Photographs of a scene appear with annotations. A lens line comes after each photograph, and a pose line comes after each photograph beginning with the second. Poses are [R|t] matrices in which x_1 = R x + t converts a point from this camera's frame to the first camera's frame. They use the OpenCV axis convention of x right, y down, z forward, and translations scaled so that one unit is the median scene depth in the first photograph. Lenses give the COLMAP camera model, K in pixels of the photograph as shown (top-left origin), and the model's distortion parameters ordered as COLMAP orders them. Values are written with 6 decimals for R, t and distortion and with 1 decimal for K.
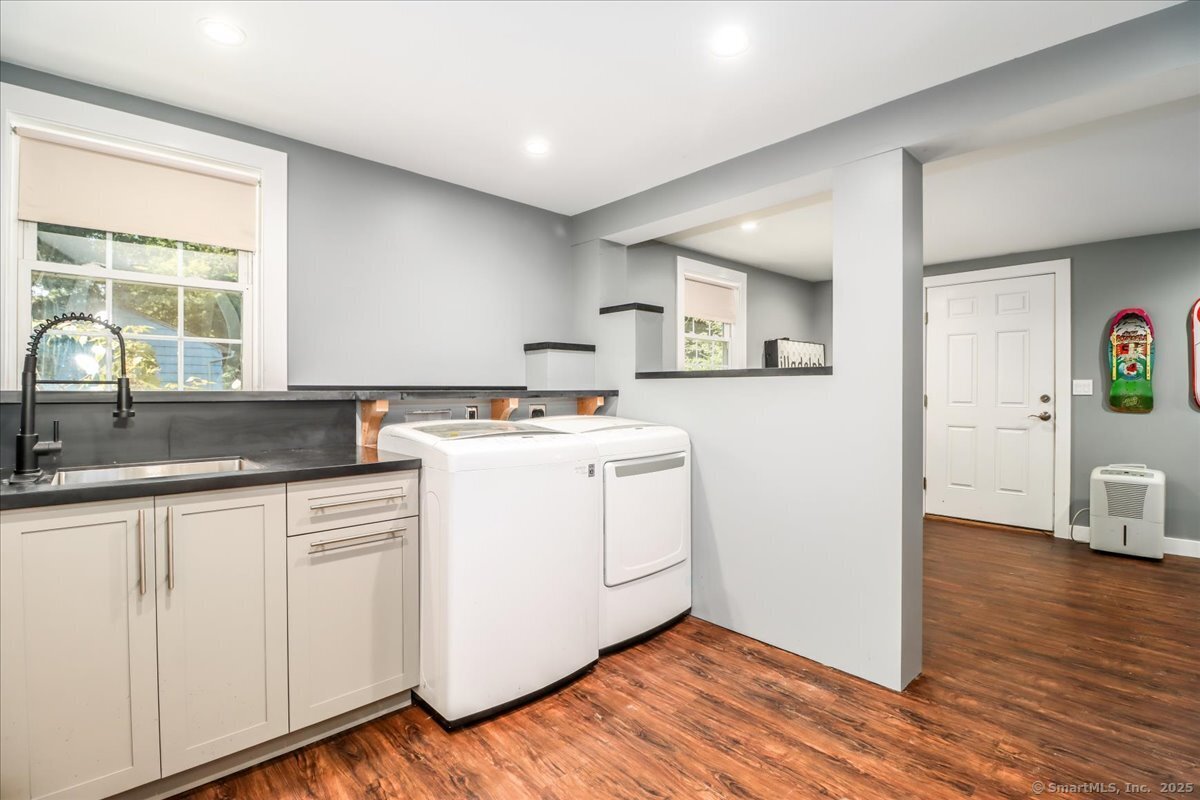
lens RADIAL K [[556.8, 0, 599.4], [0, 556.8, 391.9], [0, 0, 1]] dist [0.000806, -0.011535]
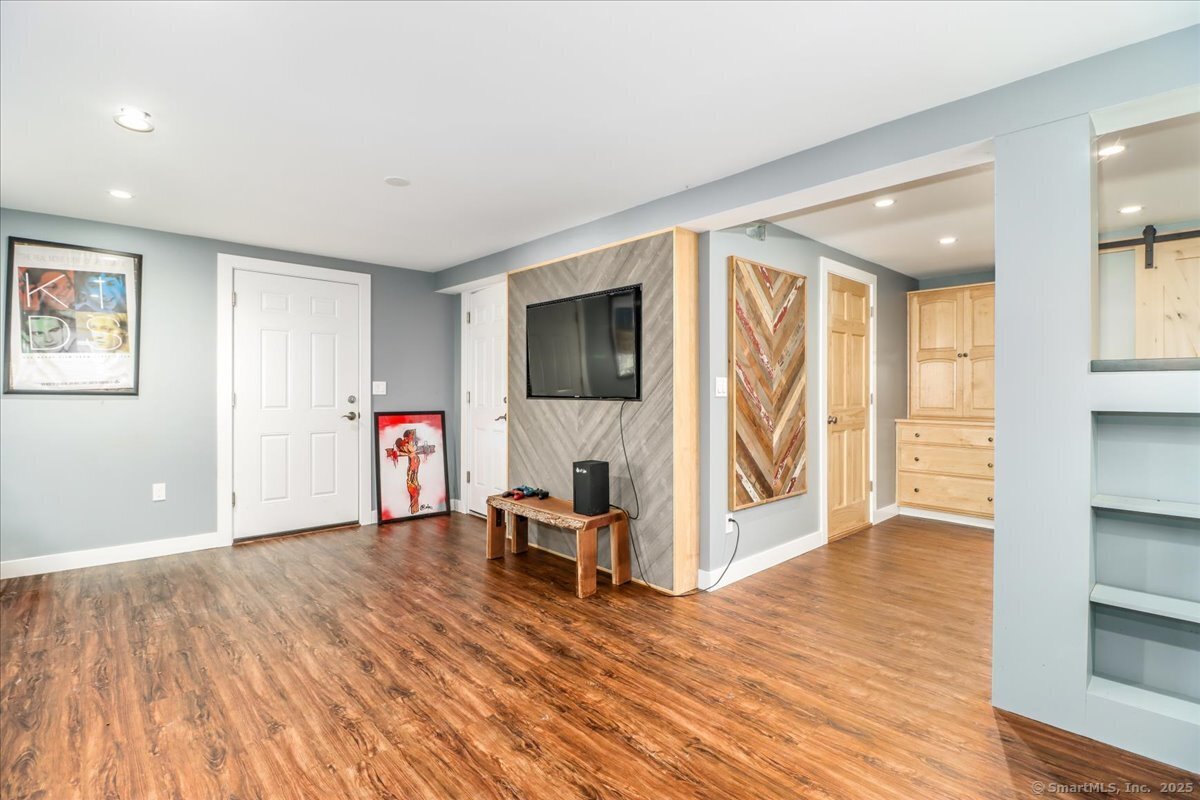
lens RADIAL K [[556.8, 0, 599.4], [0, 556.8, 391.9], [0, 0, 1]] dist [0.000806, -0.011535]
pose [[-0.999995, 0.003299, -0.000327, 1.145170], [0.003295, 0.999940, 0.010409, -0.011376], [0.000361, 0.010408, -0.999946, 1.781103]]
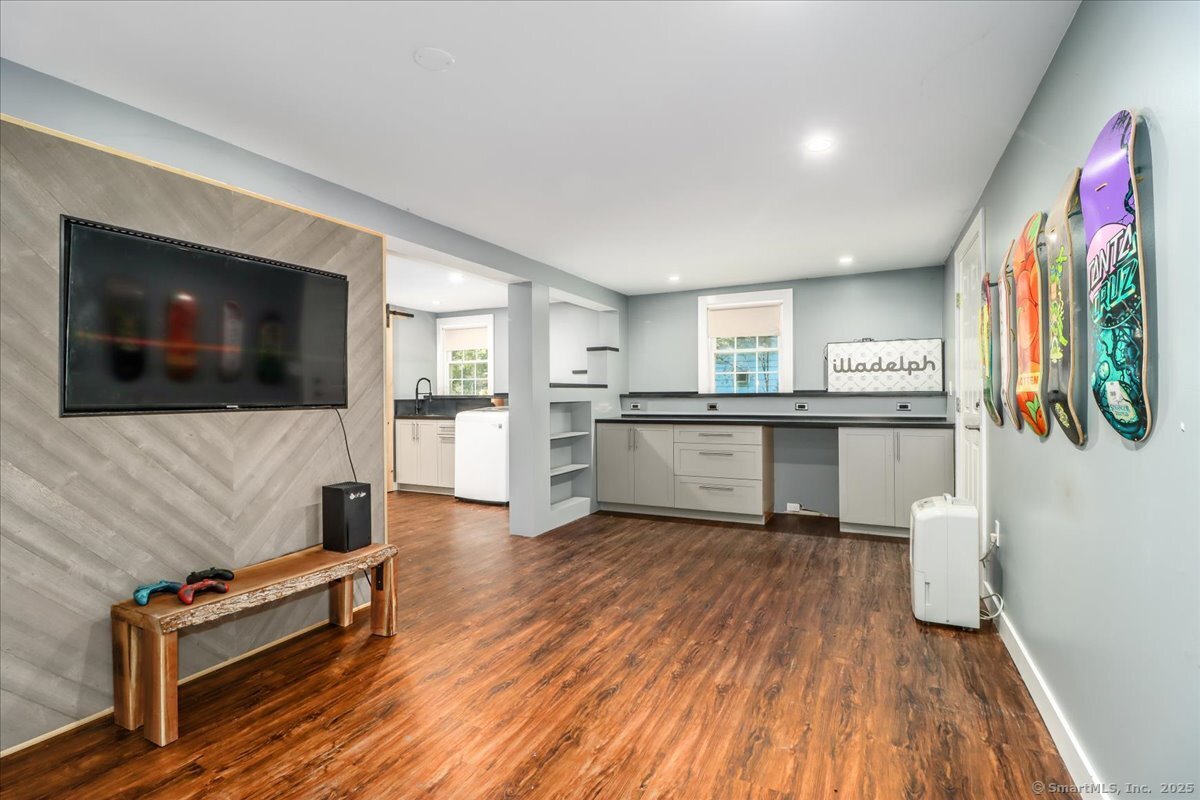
lens RADIAL K [[556.8, 0, 599.4], [0, 556.8, 391.9], [0, 0, 1]] dist [0.000806, -0.011535]
pose [[0.353561, -0.004815, -0.935399, 2.380813], [0.000489, 0.999988, -0.004963, -0.003924], [0.935412, 0.001297, 0.353558, 0.492139]]
